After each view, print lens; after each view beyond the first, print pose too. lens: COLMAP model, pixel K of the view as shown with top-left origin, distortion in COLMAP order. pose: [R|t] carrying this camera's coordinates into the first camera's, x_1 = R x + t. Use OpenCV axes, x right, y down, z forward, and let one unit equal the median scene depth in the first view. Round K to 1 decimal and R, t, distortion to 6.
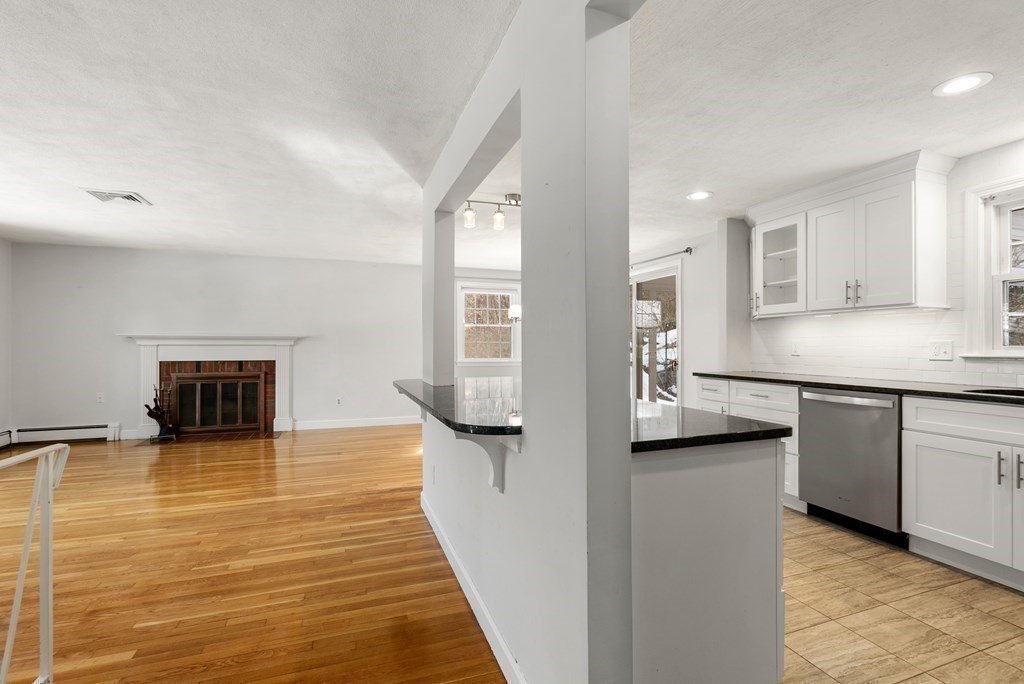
lens RADIAL K [[460.1, 0, 508.3], [0, 460.1, 344.1], [0, 0, 1]] dist [0.001678, 0.000405]
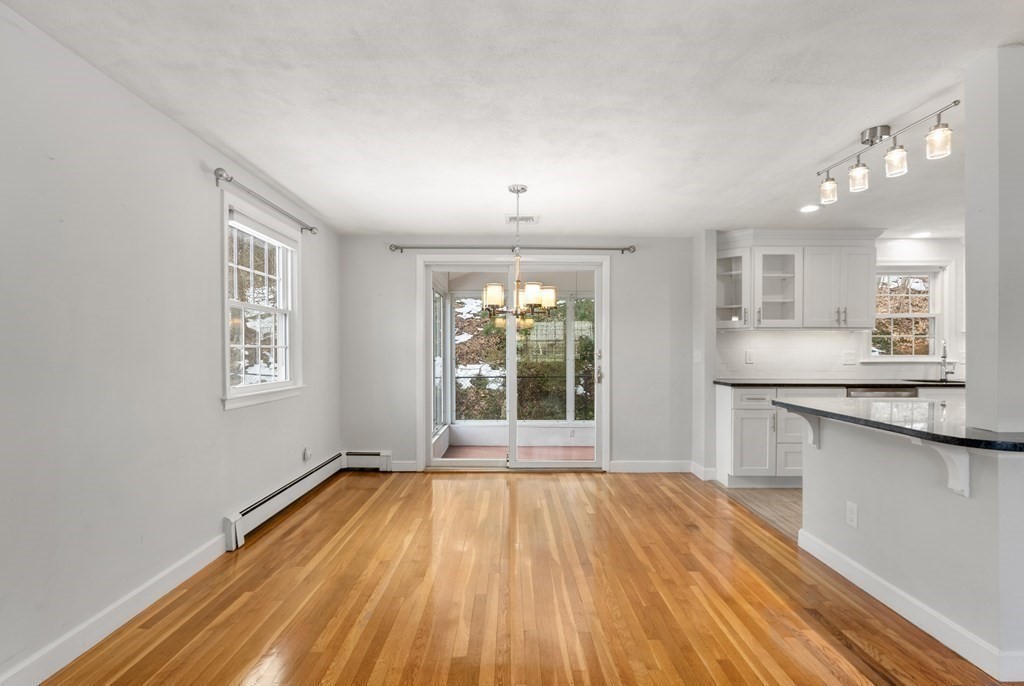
lens RADIAL K [[480.9, 0, 515.3], [0, 480.9, 352.8], [0, 0, 1]] dist [-0.008957, 0.004194]
pose [[0.333858, -0.004014, 0.942615, -0.807961], [-0.005498, 0.999966, 0.006205, -0.005856], [-0.942607, -0.007254, 0.333825, 1.251505]]
